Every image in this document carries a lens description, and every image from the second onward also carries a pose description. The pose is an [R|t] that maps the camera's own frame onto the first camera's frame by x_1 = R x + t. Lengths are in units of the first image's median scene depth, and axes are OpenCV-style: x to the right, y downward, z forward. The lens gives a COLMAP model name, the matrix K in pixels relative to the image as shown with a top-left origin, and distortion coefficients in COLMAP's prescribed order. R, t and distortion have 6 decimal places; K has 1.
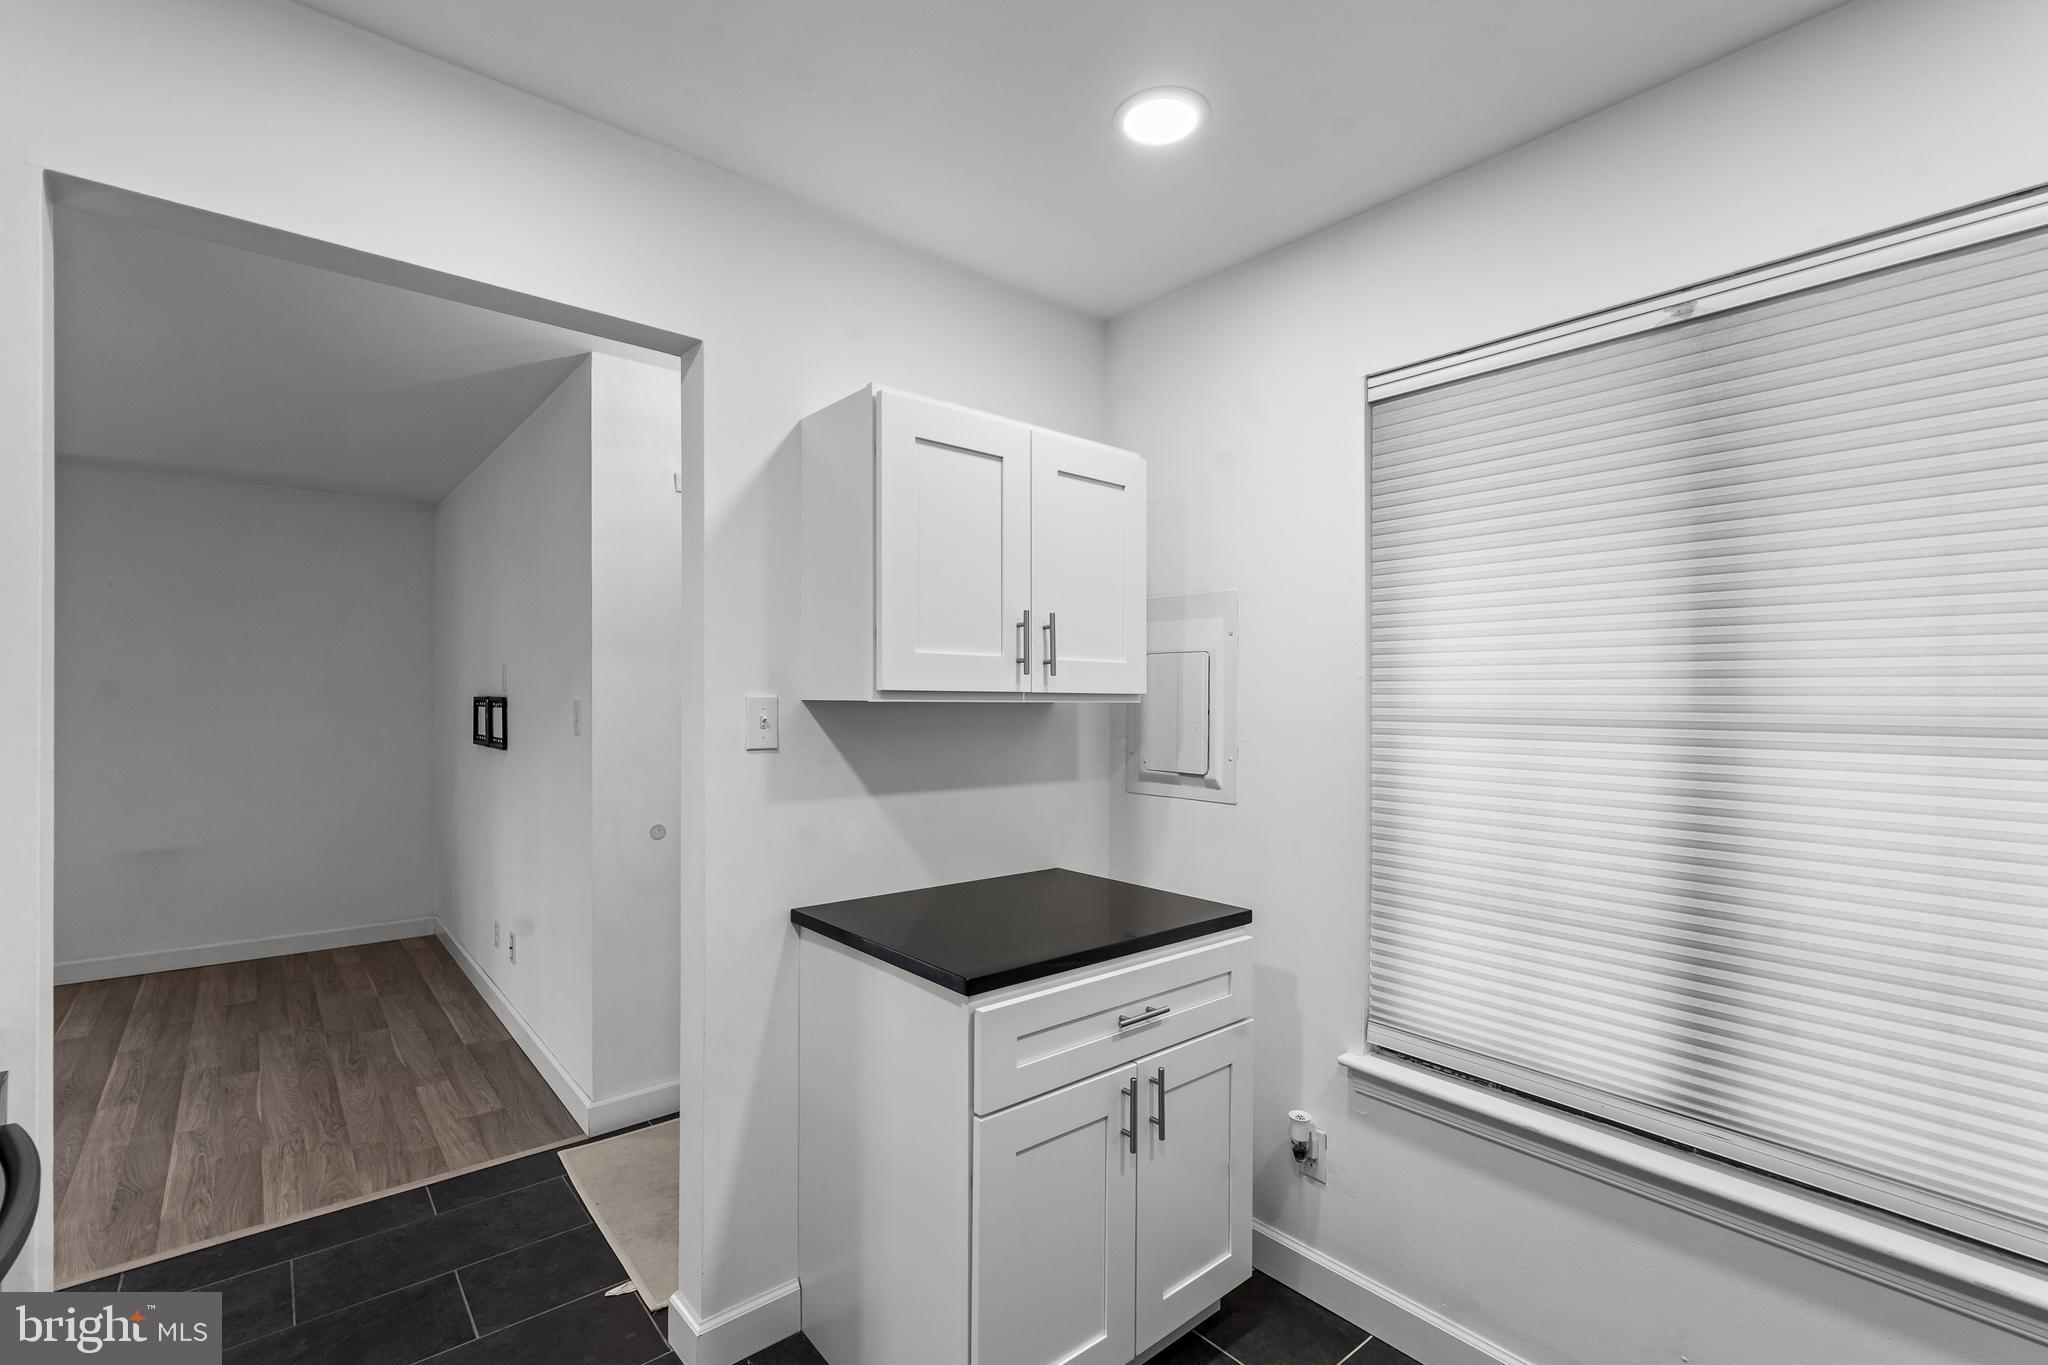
lens RADIAL K [[895.1, 0, 1013.6], [0, 895.1, 686.7], [0, 0, 1]] dist [0.003687, 0.000558]
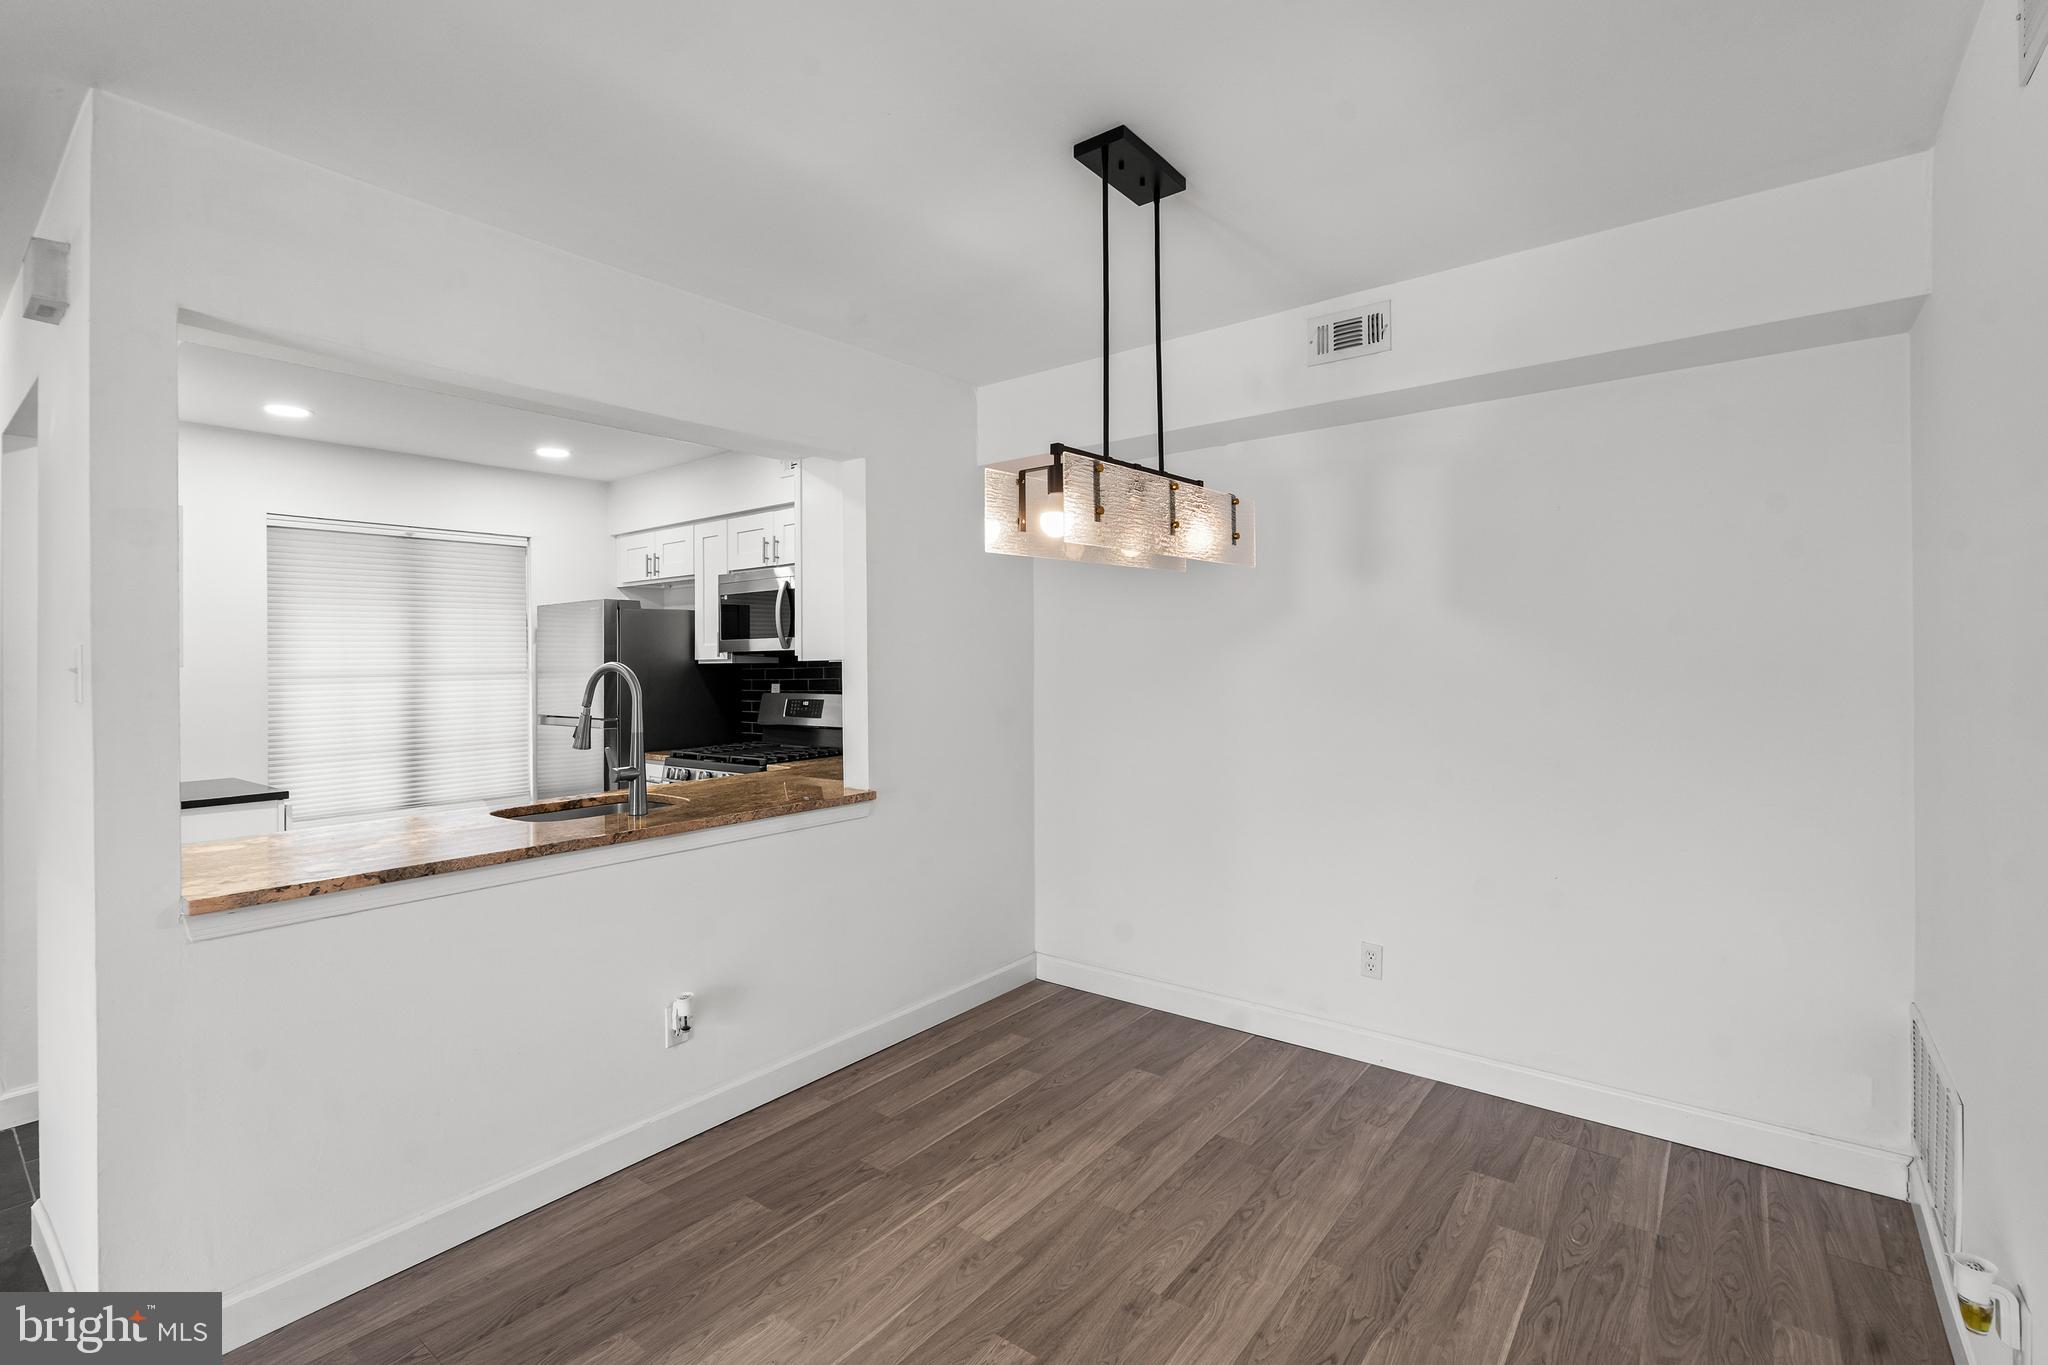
lens RADIAL K [[928.0, 0, 1016.2], [0, 928.0, 663.5], [0, 0, 1]] dist [-0.004499, 0.001037]
pose [[-0.198051, -0.006657, 0.980169, -1.491205], [0.000050, 0.999977, 0.006802, -0.008479], [-0.980192, 0.001397, -0.198046, -0.199430]]
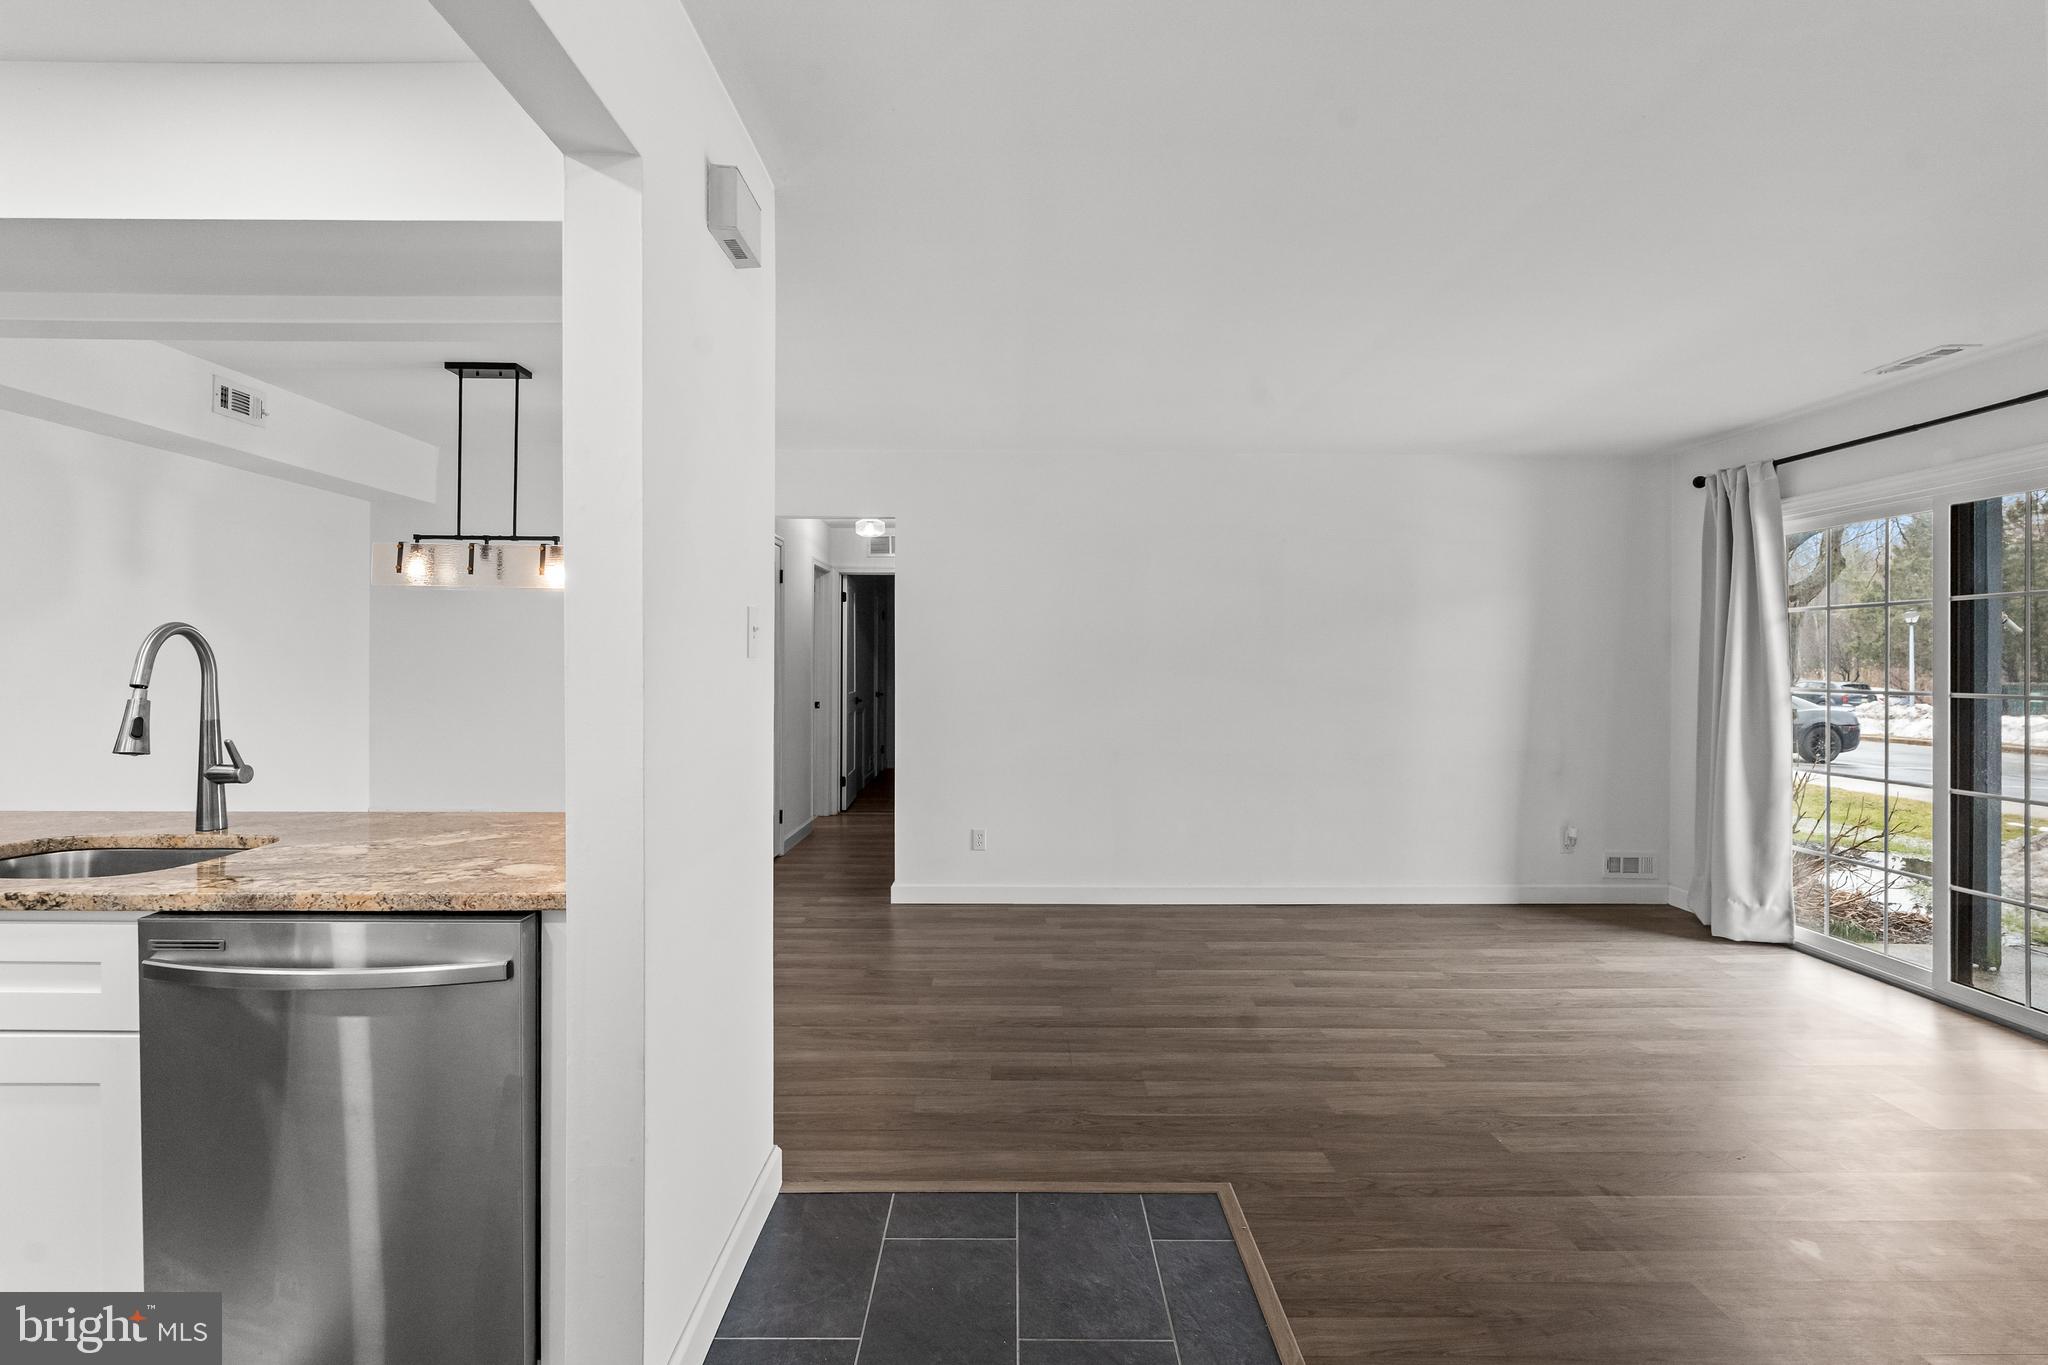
lens RADIAL K [[912.9, 0, 1013.5], [0, 912.9, 668.0], [0, 0, 1]] dist [-0.002881, -0.000158]
pose [[-0.644162, -0.002816, -0.764884, -0.245696], [-0.000193, 0.999994, -0.003518, 0.034190], [0.764889, -0.002118, -0.644159, 1.002702]]
